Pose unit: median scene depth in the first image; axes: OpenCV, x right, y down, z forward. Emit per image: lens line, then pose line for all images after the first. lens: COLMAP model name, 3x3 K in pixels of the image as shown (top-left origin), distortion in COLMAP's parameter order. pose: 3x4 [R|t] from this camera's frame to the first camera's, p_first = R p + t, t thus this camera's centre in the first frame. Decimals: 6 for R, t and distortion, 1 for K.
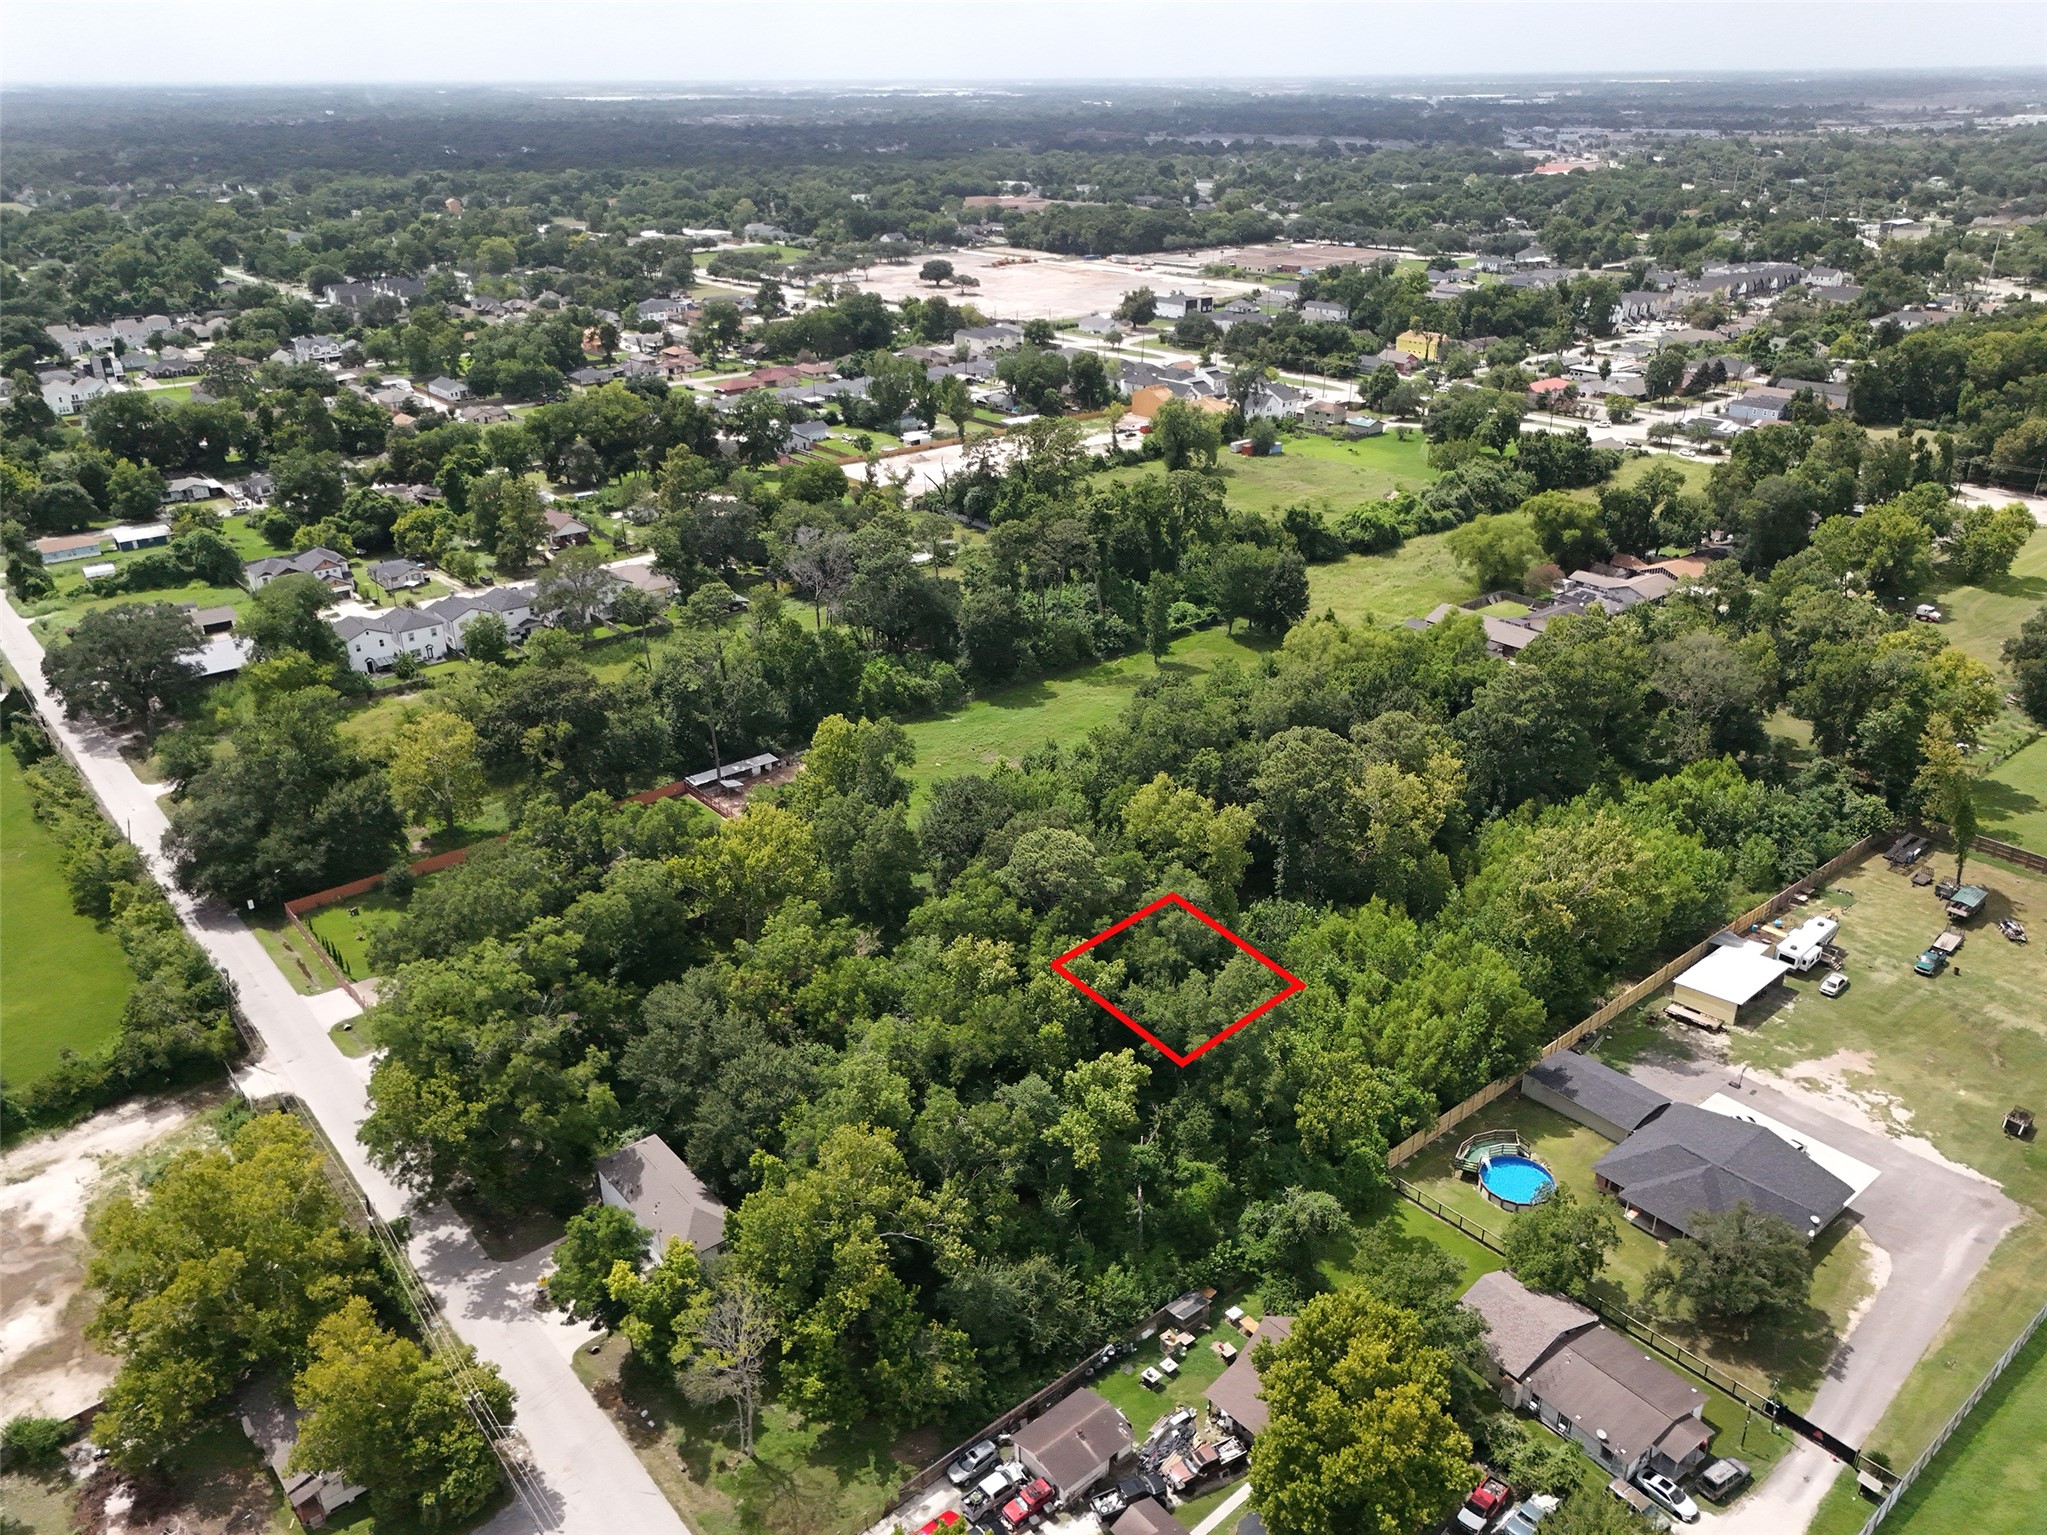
lens RADIAL K [[1507.9, 0, 1016.3], [0, 1507.9, 767.6], [0, 0, 1]] dist [0.036038, 0.001200]
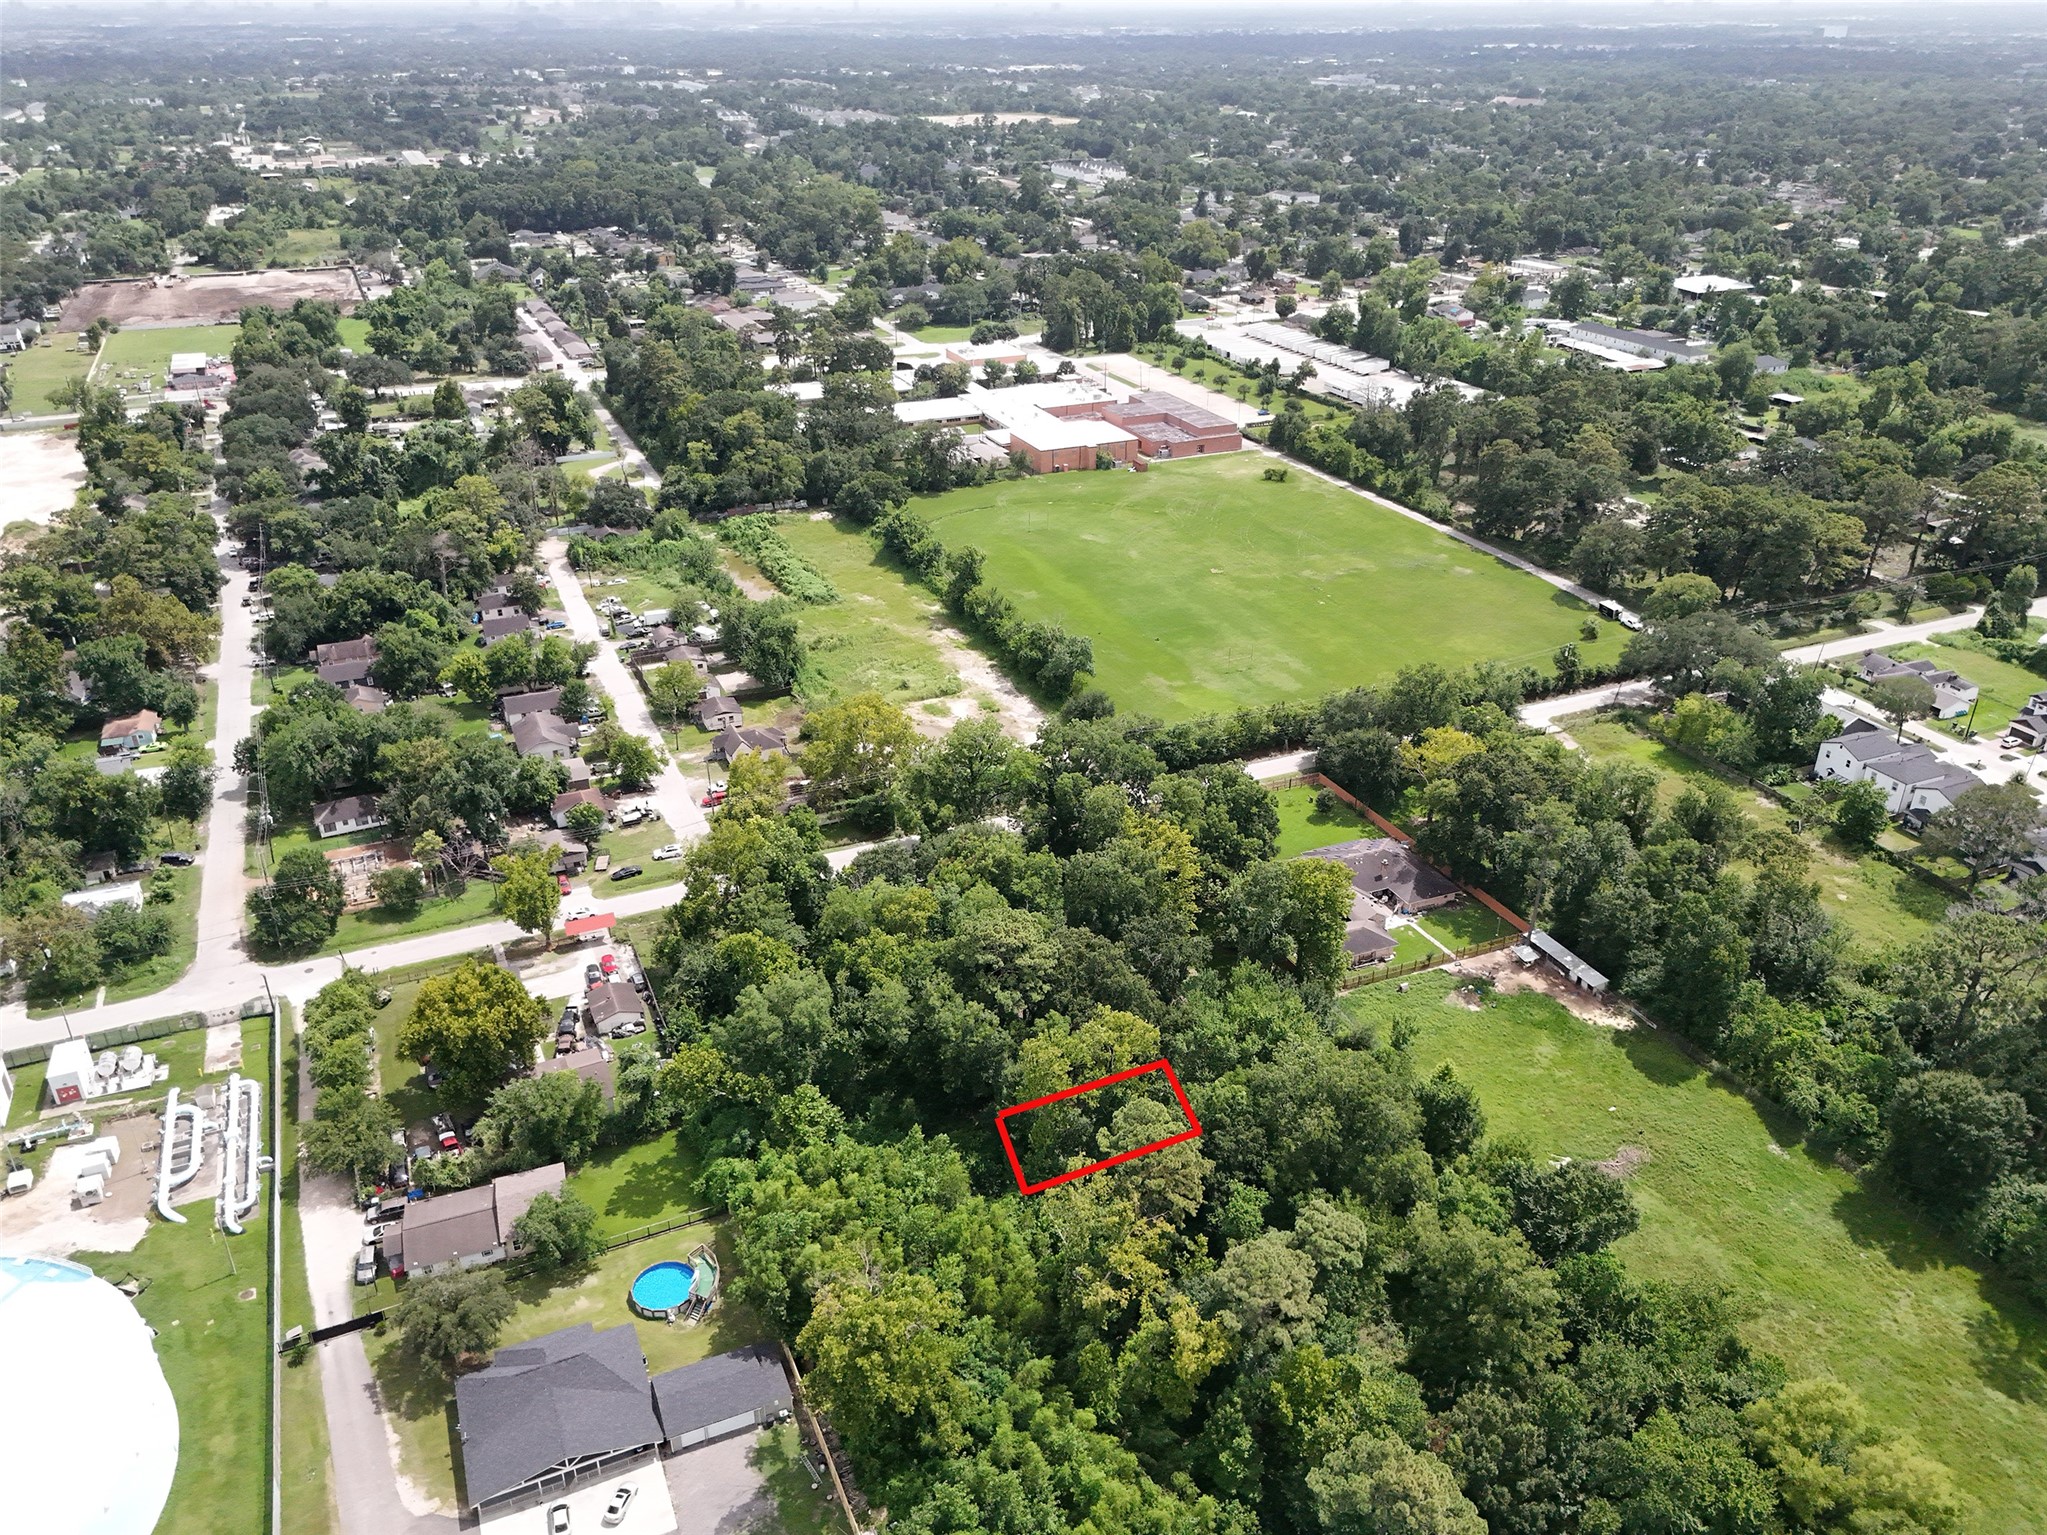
lens RADIAL K [[1507.9, 0, 1016.3], [0, 1507.9, 767.6], [0, 0, 1]] dist [0.036038, 0.001200]
pose [[-0.274770, 0.444433, -0.852632, 0.660093], [-0.382897, 0.762840, 0.521022, -0.451458], [0.881982, 0.469631, -0.039433, 0.687168]]
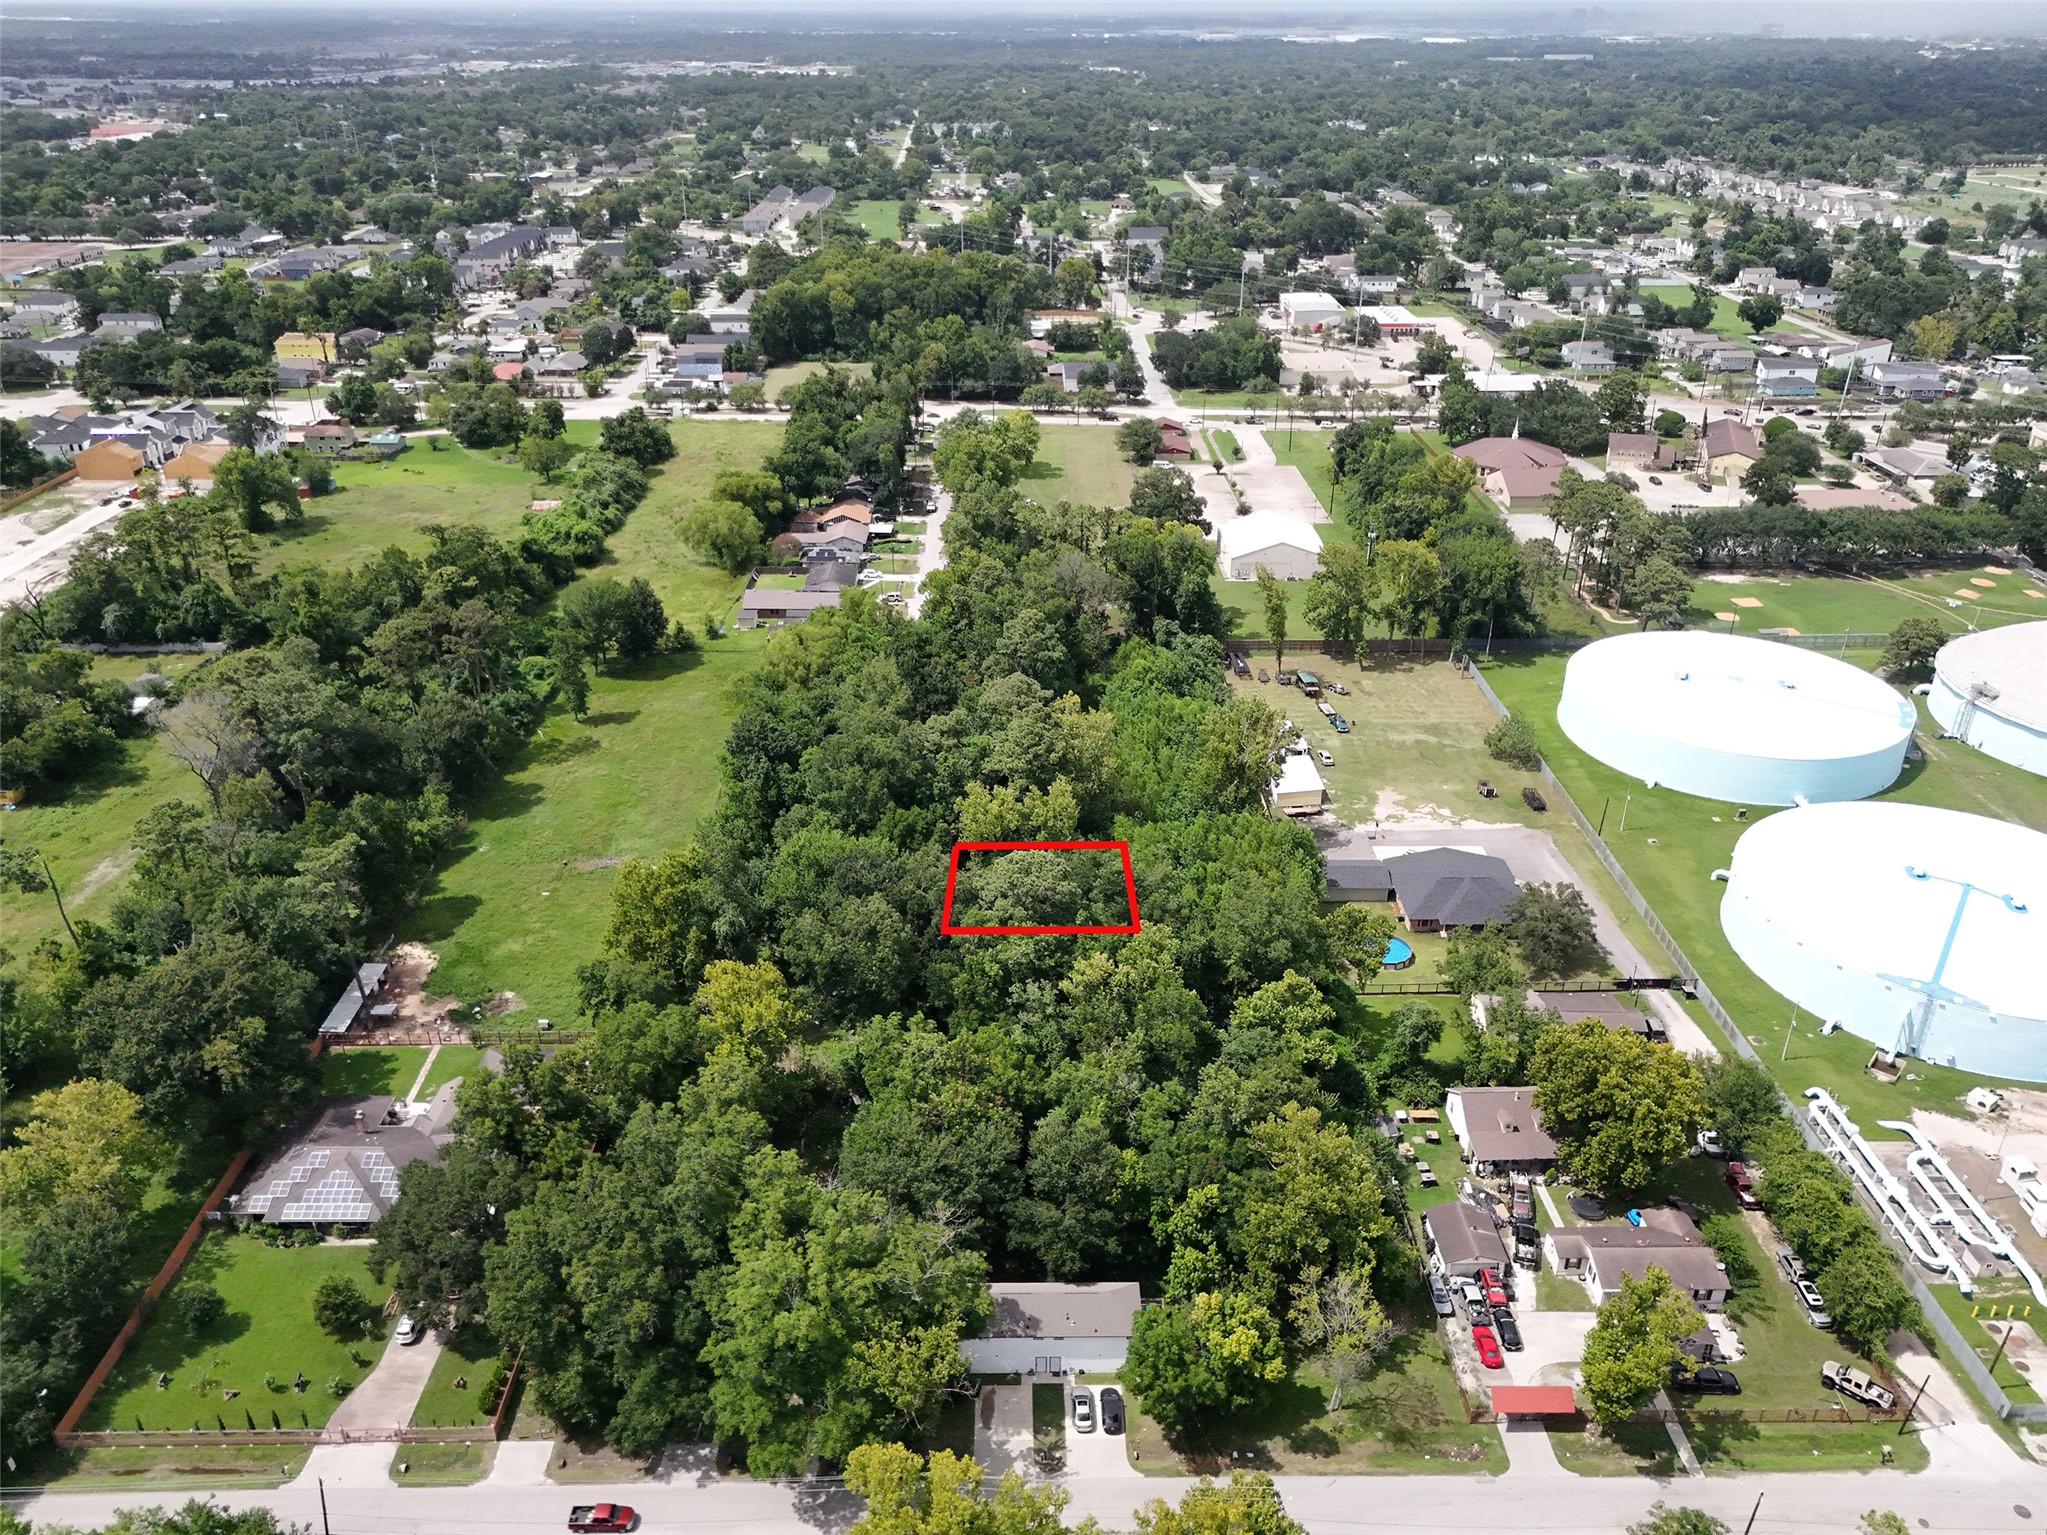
lens RADIAL K [[1507.9, 0, 1016.3], [0, 1507.9, 767.6], [0, 0, 1]] dist [0.036038, 0.001200]
pose [[0.625490, -0.341177, 0.701684, -0.501902], [0.316296, 0.932994, 0.171695, -0.143849], [-0.713245, 0.114546, 0.691492, 0.164119]]
